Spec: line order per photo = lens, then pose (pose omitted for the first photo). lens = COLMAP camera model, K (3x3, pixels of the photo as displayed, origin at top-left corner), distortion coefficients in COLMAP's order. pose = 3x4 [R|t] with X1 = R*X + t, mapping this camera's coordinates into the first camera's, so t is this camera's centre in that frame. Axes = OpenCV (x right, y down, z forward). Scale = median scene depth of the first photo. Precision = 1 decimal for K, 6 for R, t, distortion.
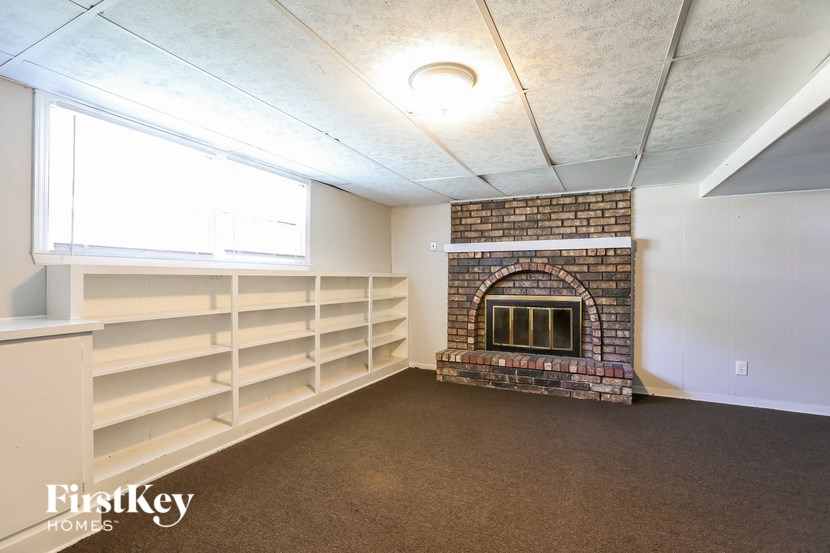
lens RADIAL K [[399.2, 0, 415.0], [0, 399.2, 276.5], [0, 0, 1]] dist [-0.052973, 0.031494]
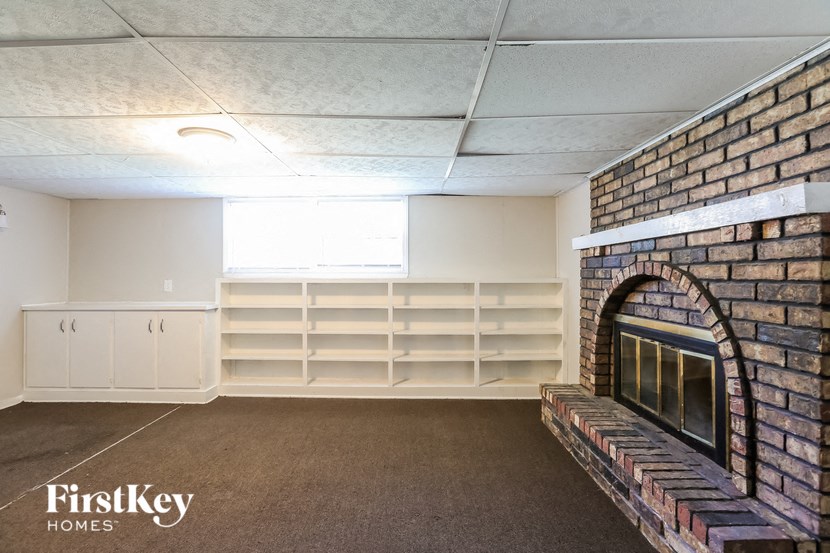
lens RADIAL K [[399.2, 0, 415.0], [0, 399.2, 276.5], [0, 0, 1]] dist [-0.052973, 0.031494]
pose [[0.407686, 0.000151, -0.913122, 0.681816], [0.006214, 0.999976, 0.002939, -0.018218], [0.913101, -0.006872, 0.407675, 0.499948]]
